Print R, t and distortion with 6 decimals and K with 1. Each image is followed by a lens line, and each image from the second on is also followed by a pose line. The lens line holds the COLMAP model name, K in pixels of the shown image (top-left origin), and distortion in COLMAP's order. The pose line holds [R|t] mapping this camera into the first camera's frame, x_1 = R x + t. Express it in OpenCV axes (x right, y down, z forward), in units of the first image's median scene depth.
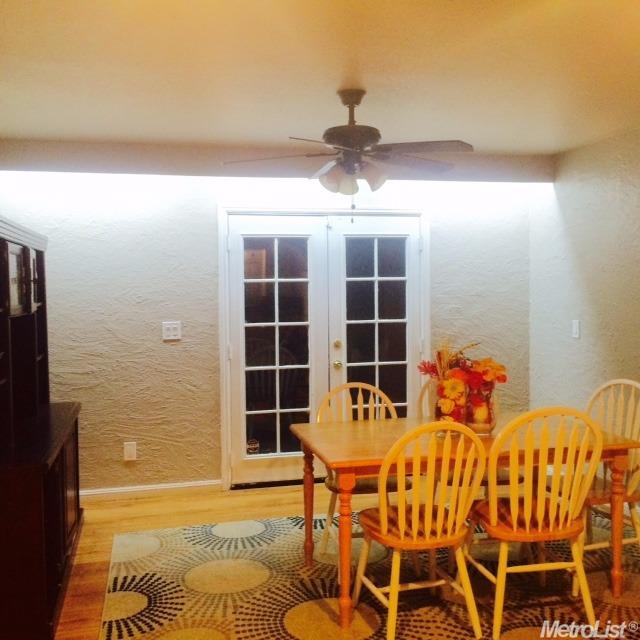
lens RADIAL K [[722.7, 0, 331.0], [0, 722.7, 324.5], [0, 0, 1]] dist [0.018801, 0.032503]
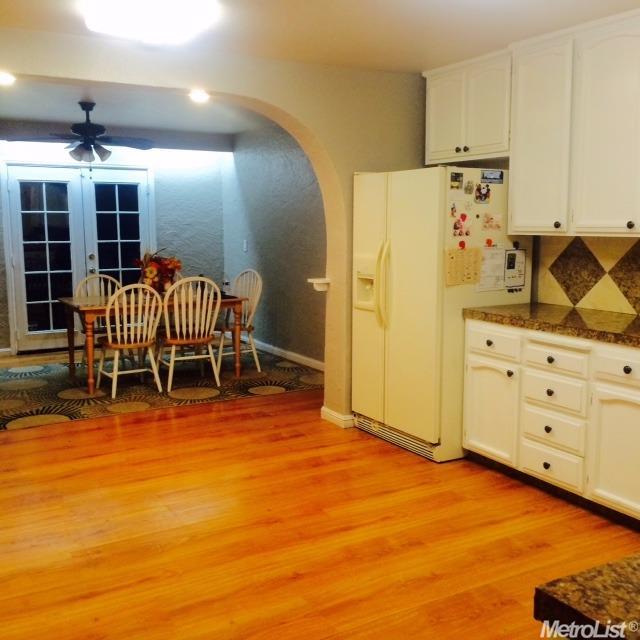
lens RADIAL K [[722.7, 0, 331.0], [0, 722.7, 324.5], [0, 0, 1]] dist [0.018801, 0.032503]
pose [[0.956613, -0.029703, 0.289842, 0.045504], [0.004203, 0.996093, 0.088206, 0.039079], [-0.291330, -0.083161, 0.953001, -0.595401]]
